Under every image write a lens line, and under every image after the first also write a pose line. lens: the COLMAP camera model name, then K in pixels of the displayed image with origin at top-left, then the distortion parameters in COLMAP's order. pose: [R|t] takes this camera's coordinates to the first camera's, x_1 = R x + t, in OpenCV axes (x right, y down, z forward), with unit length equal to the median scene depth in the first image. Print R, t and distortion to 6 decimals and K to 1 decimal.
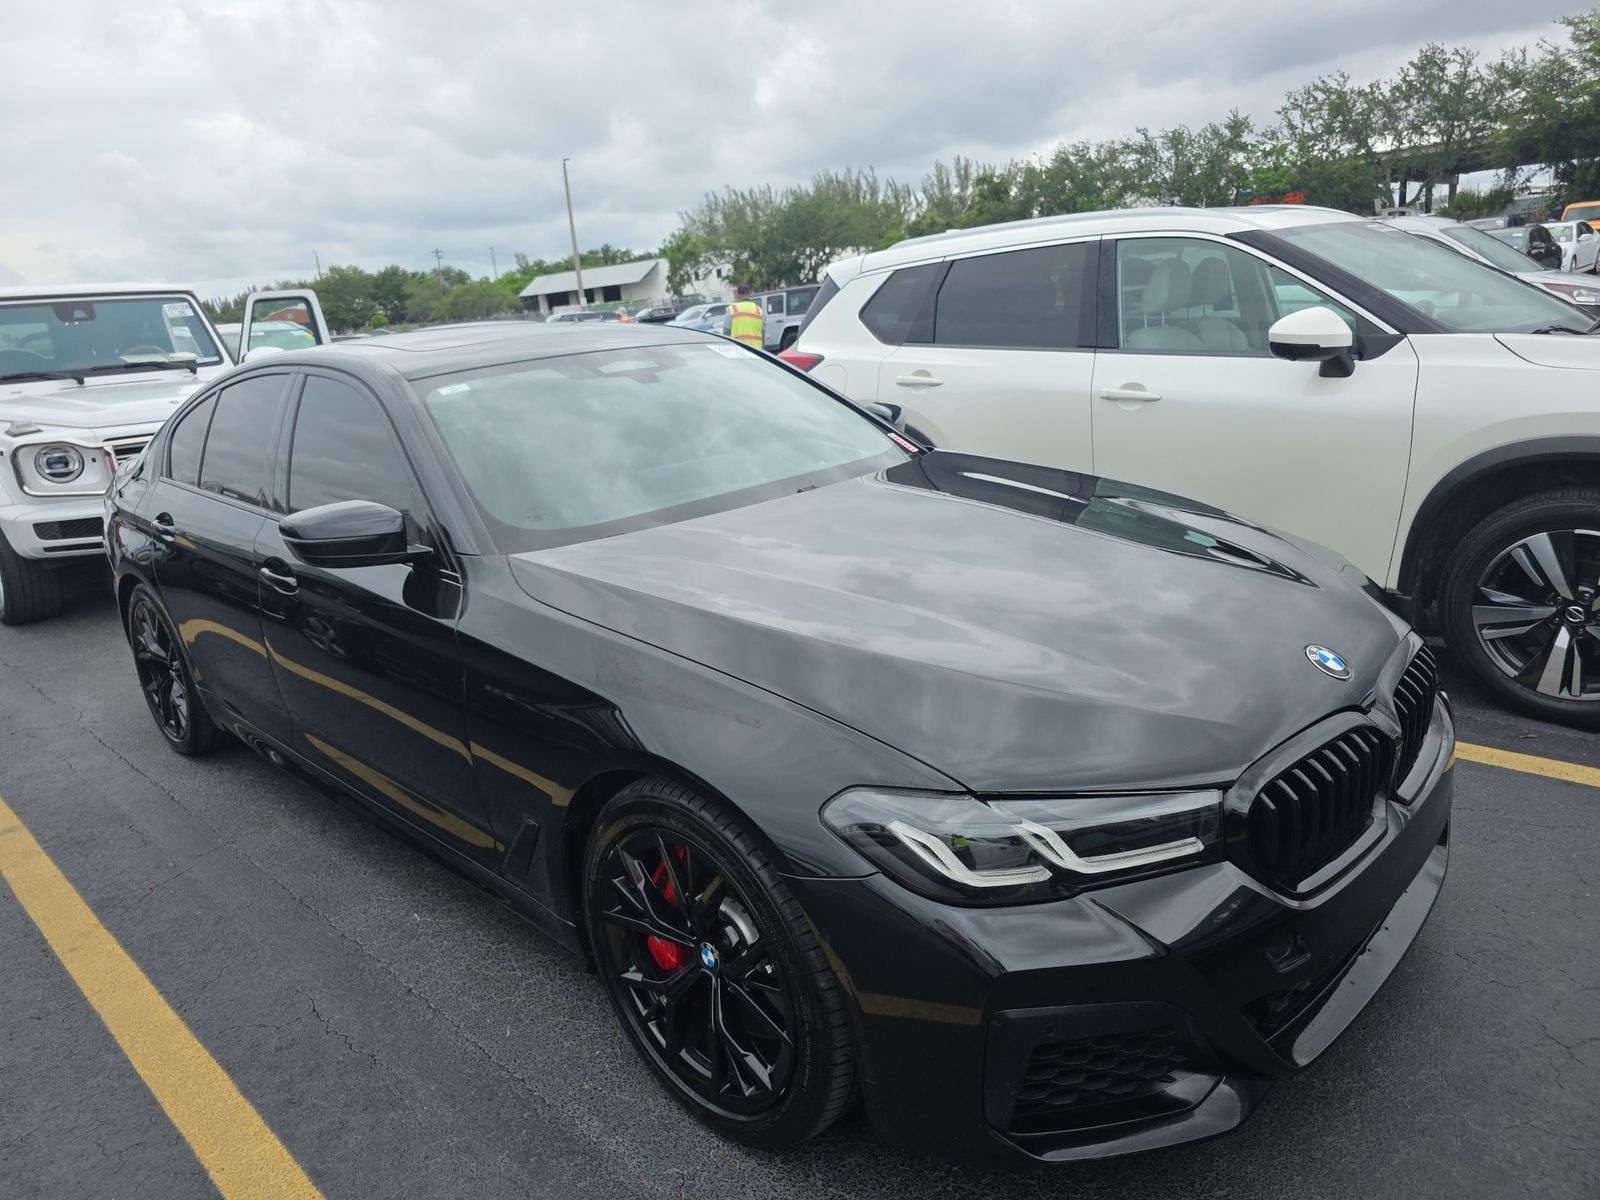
lens RADIAL K [[1100.1, 0, 802.6], [0, 1100.1, 603.1], [0, 0, 1]] dist [0.043470, -0.035467]
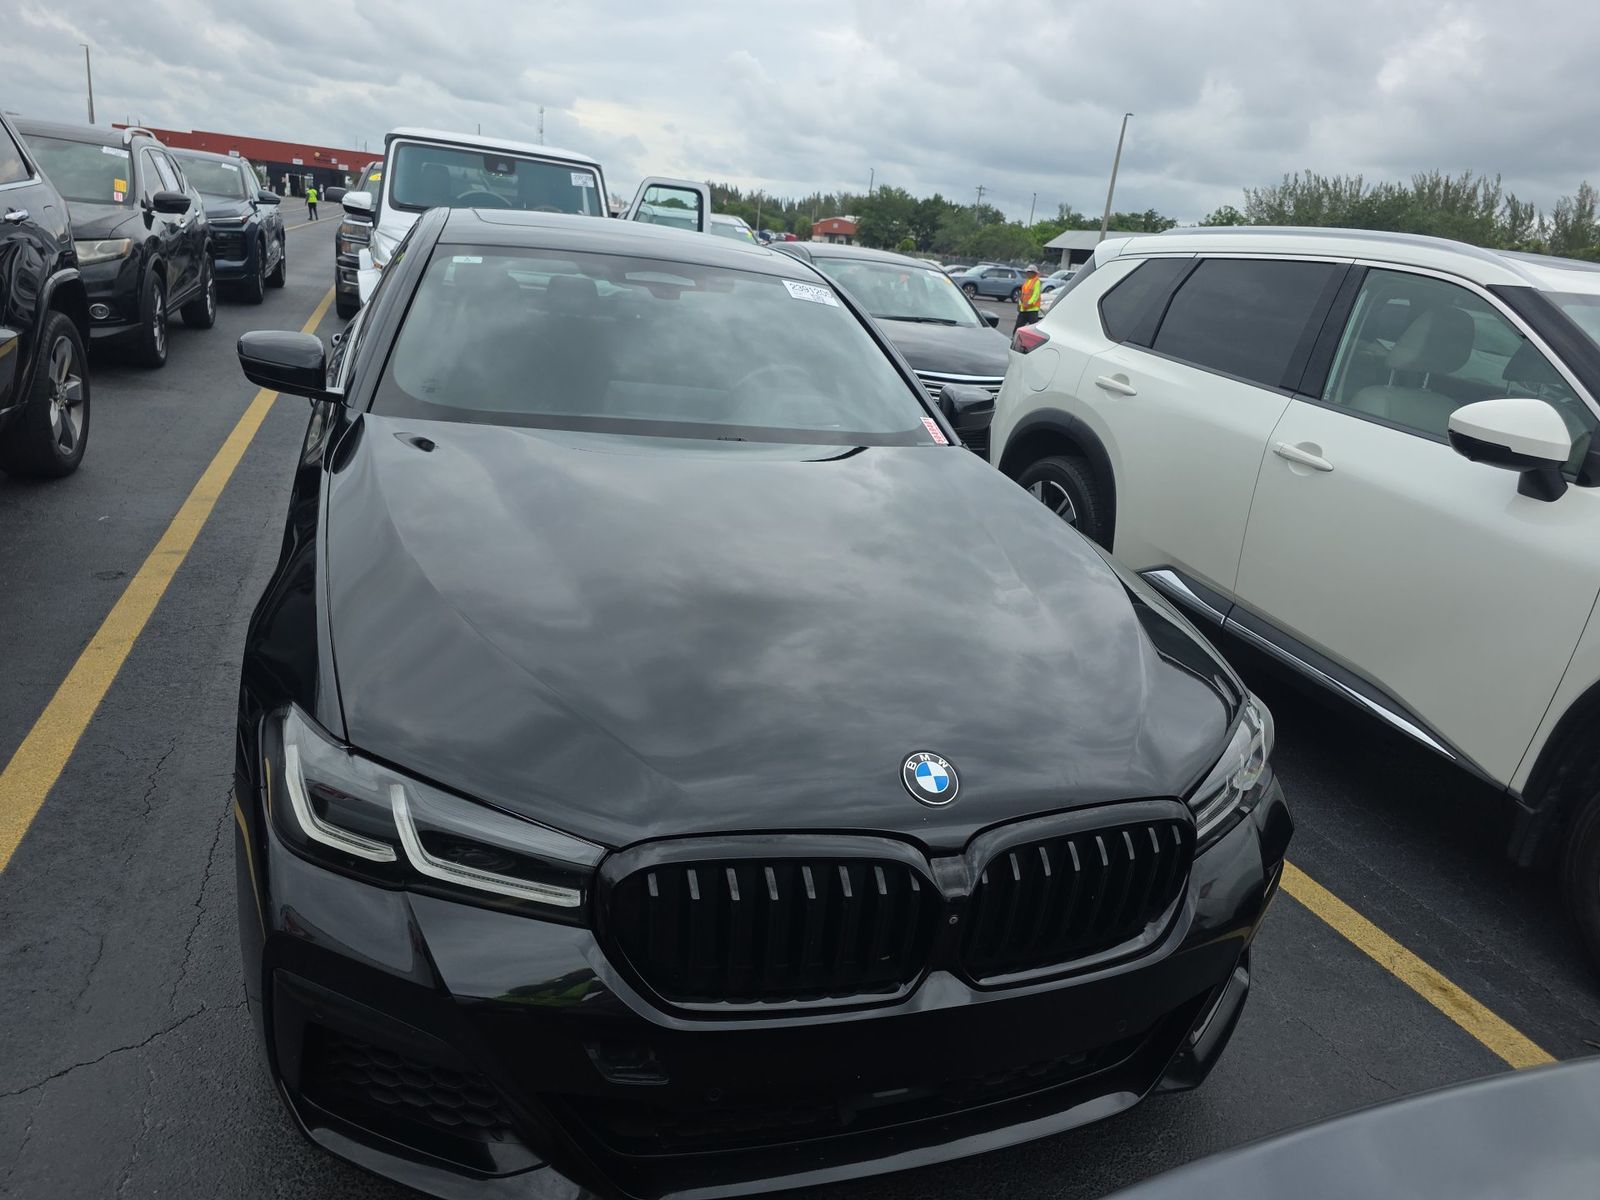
lens RADIAL K [[1100.1, 0, 807.3], [0, 1100.1, 607.0], [0, 0, 1]] dist [0.043470, -0.035467]
pose [[0.877365, 0.311627, -0.364855, 0.343134], [-0.296787, 0.949936, 0.097670, -0.060994], [0.377026, 0.022592, 0.925927, 0.122626]]
